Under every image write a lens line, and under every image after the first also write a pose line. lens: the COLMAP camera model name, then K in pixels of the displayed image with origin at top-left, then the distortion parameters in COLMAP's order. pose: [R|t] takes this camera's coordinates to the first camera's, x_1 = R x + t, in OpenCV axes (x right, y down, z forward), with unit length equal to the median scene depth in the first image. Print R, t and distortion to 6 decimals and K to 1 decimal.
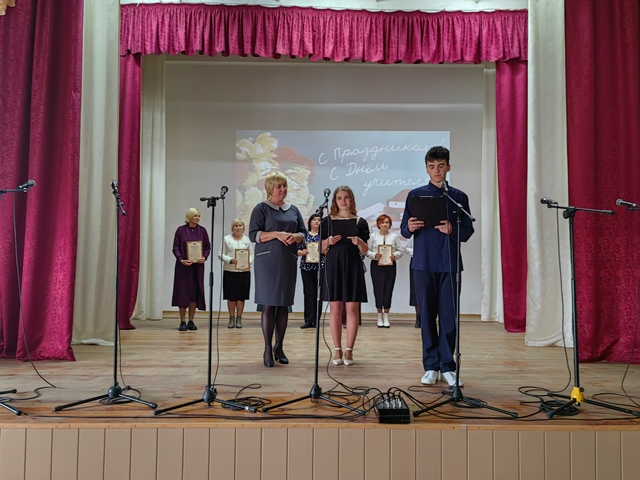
lens RADIAL K [[499.9, 0, 317.6], [0, 499.9, 238.8], [0, 0, 1]] dist [0.007576, -0.000202]
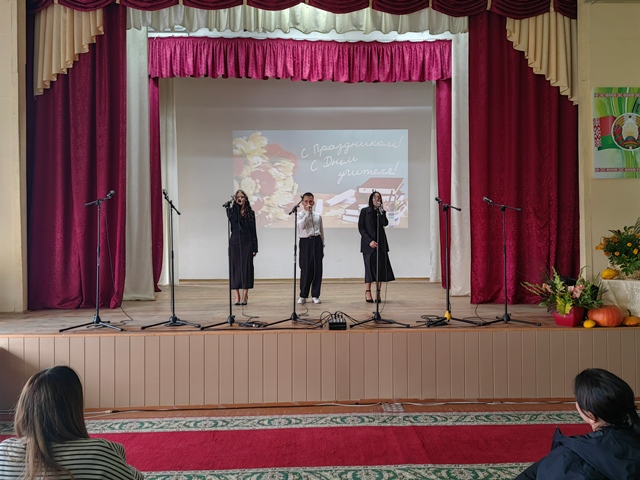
lens RADIAL K [[499.9, 0, 317.6], [0, 499.9, 238.8], [0, 0, 1]] dist [0.007576, -0.000202]
pose [[0.999705, -0.015845, 0.018420, 0.021644], [0.014895, 0.998607, 0.050619, -0.017782], [-0.019196, -0.050330, 0.998548, -0.299073]]
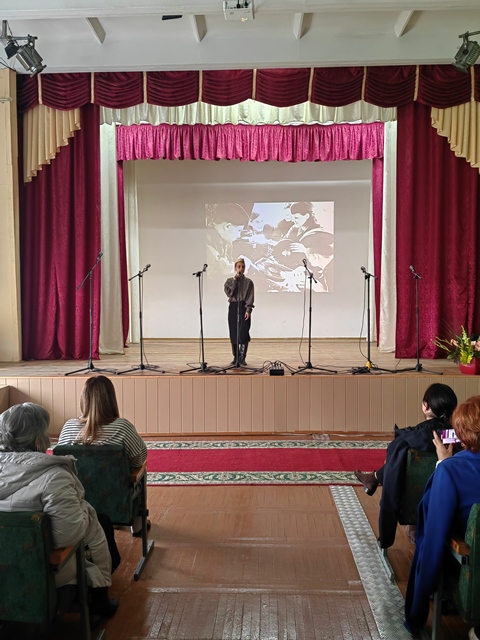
lens RADIAL K [[519.8, 0, 240.1], [0, 519.8, 308.3], [0, 0, 1]] dist [0.011127, 0.007990]
pose [[0.999127, -0.016296, -0.038472, 0.033923], [0.018263, 0.998513, 0.051366, -0.016904], [0.037578, -0.052024, 0.997939, -0.496125]]
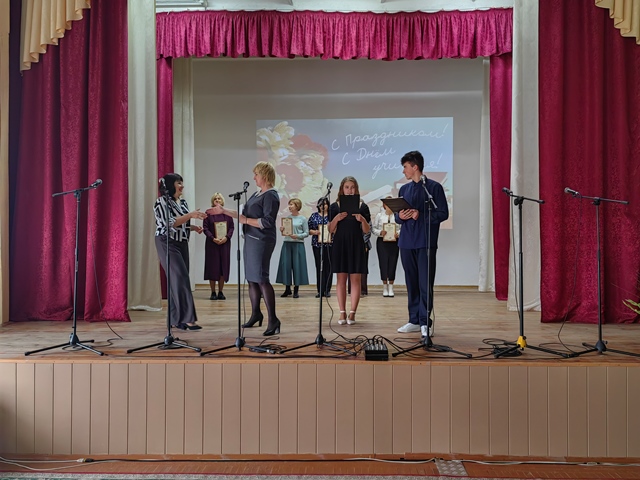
lens RADIAL K [[499.9, 0, 317.6], [0, 499.9, 238.8], [0, 0, 1]] dist [0.007576, -0.000202]
pose [[0.999000, -0.009024, -0.043795, 0.022279], [0.011112, 0.998801, 0.047670, -0.010026], [0.043312, -0.048109, 0.997903, -0.134137]]
